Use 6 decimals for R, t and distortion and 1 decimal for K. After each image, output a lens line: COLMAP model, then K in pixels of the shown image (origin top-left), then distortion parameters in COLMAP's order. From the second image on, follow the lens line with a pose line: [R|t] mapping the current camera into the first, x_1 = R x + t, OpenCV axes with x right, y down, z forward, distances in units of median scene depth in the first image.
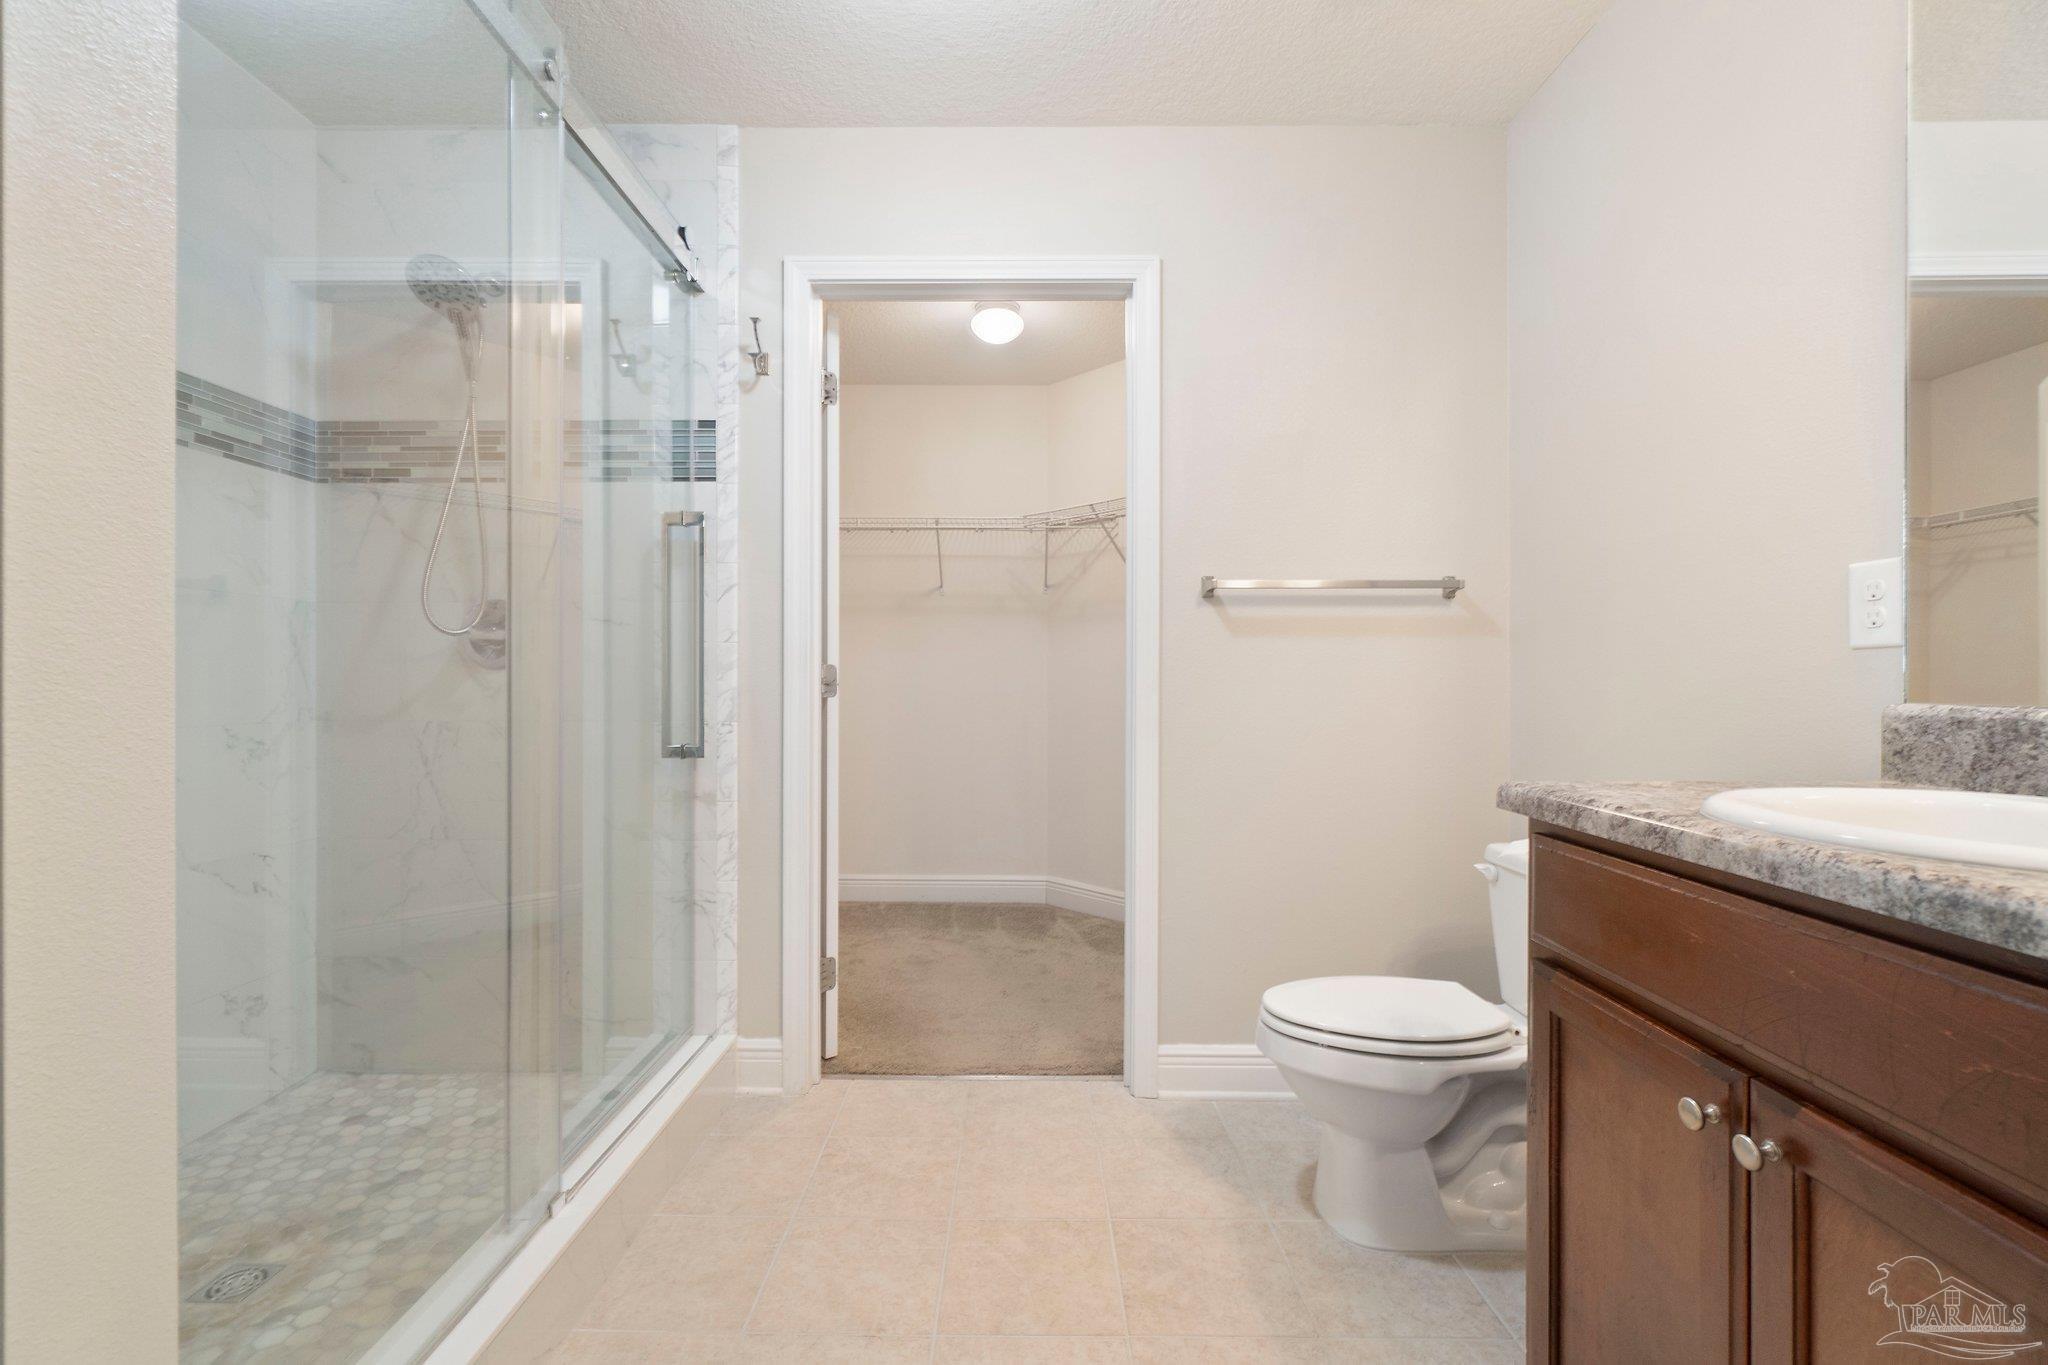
lens RADIAL K [[891.2, 0, 1015.6], [0, 891.2, 685.2], [0, 0, 1]] dist [-0.001287, -0.000415]
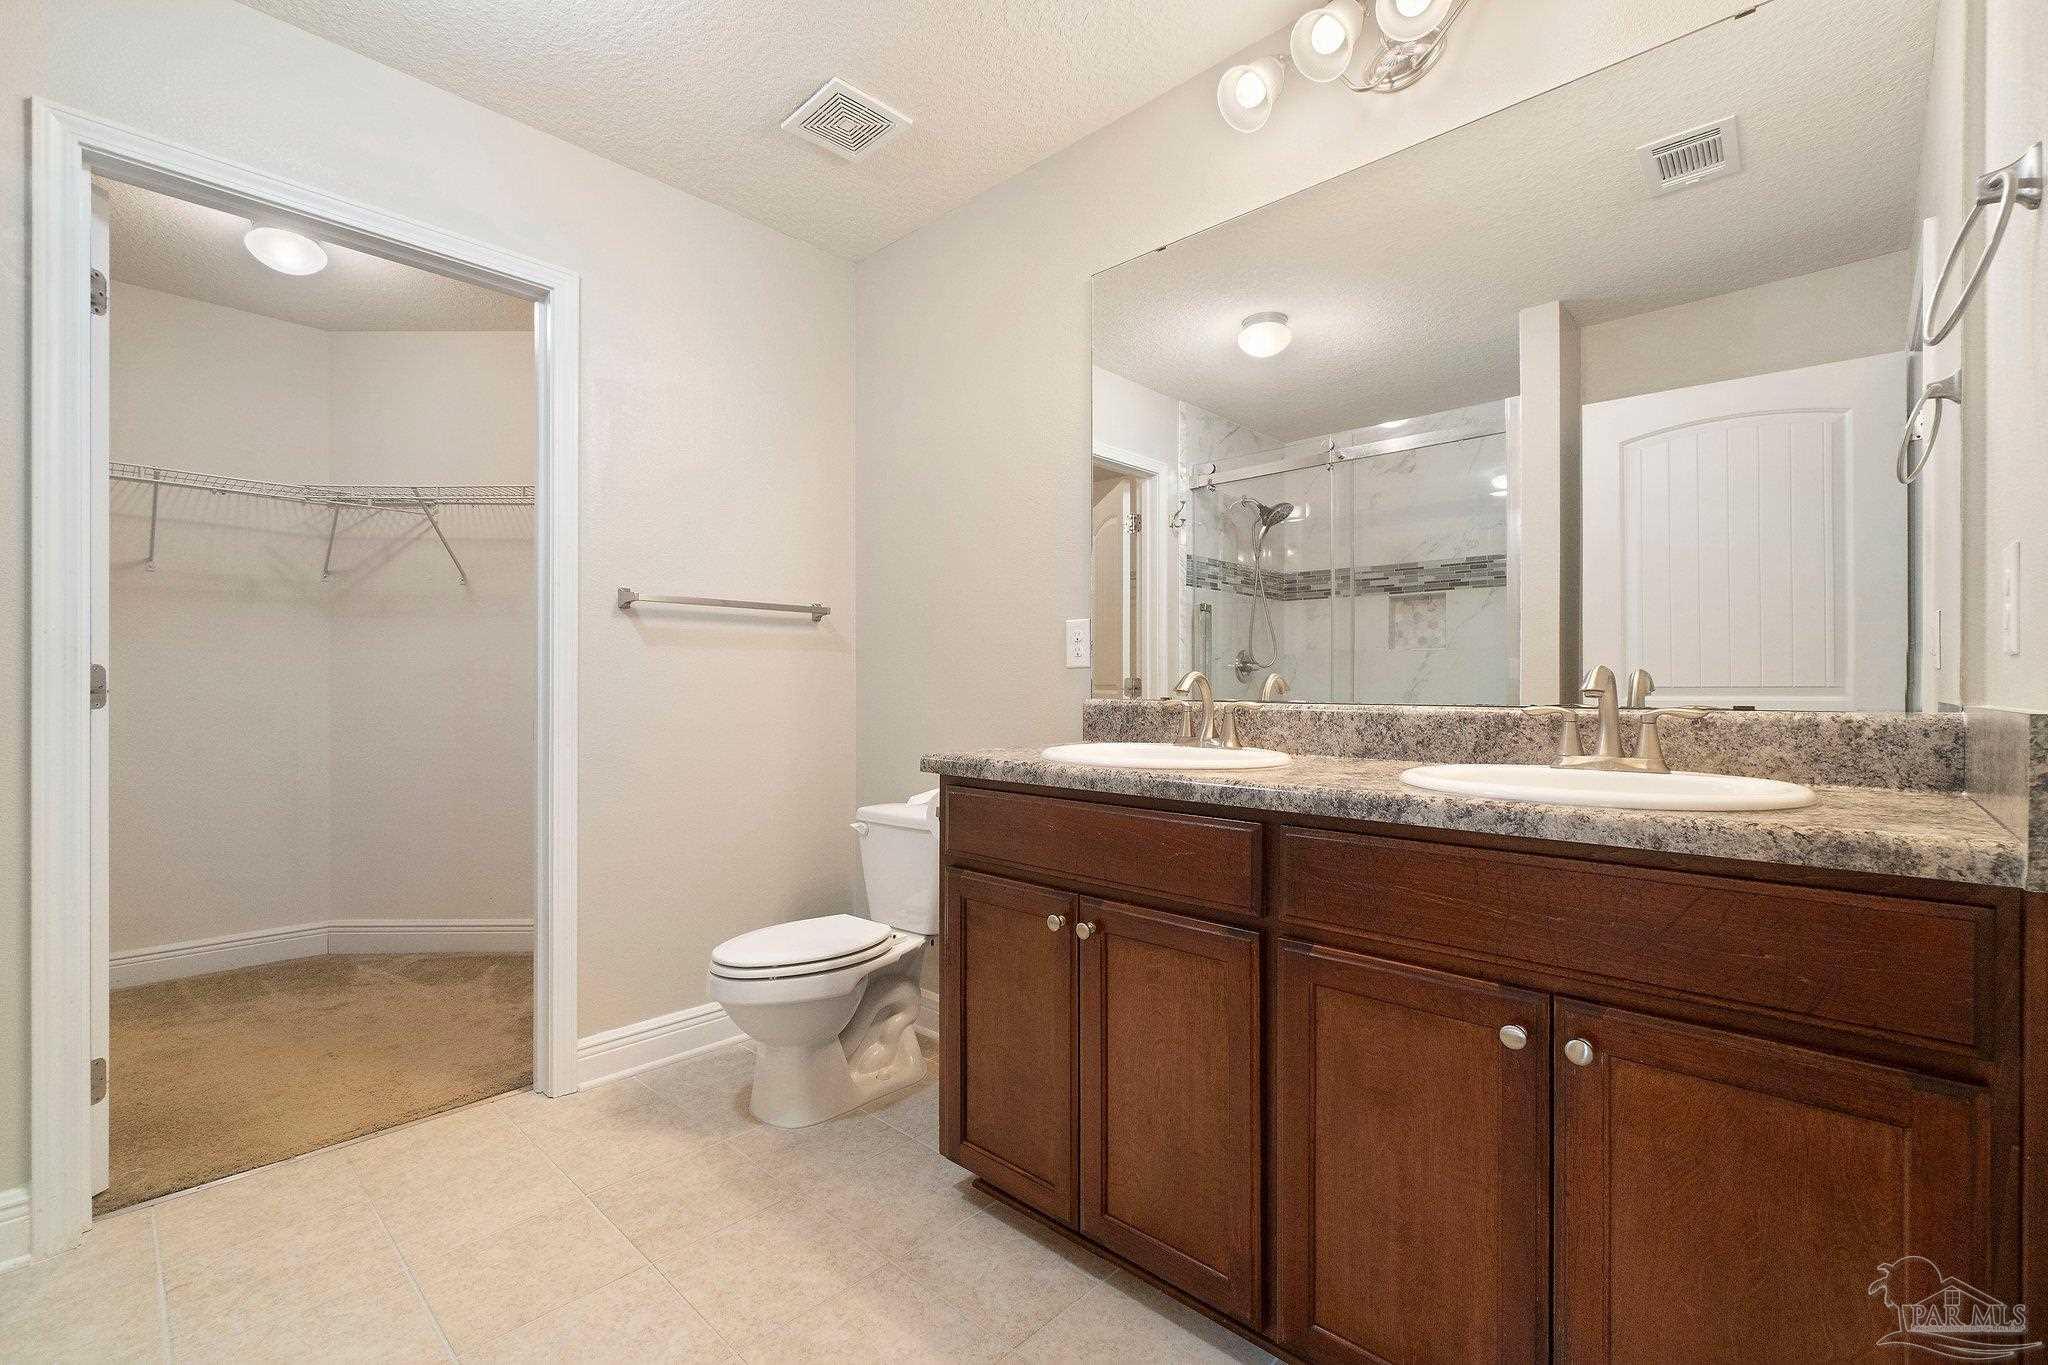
lens RADIAL K [[904.5, 0, 1020.3], [0, 904.5, 690.2], [0, 0, 1]] dist [-0.001782, -0.000459]
pose [[0.671217, -0.003322, 0.741253, -0.516074], [0.003353, 0.999993, 0.001445, -0.000067], [-0.741253, 0.001515, 0.671224, -0.153712]]
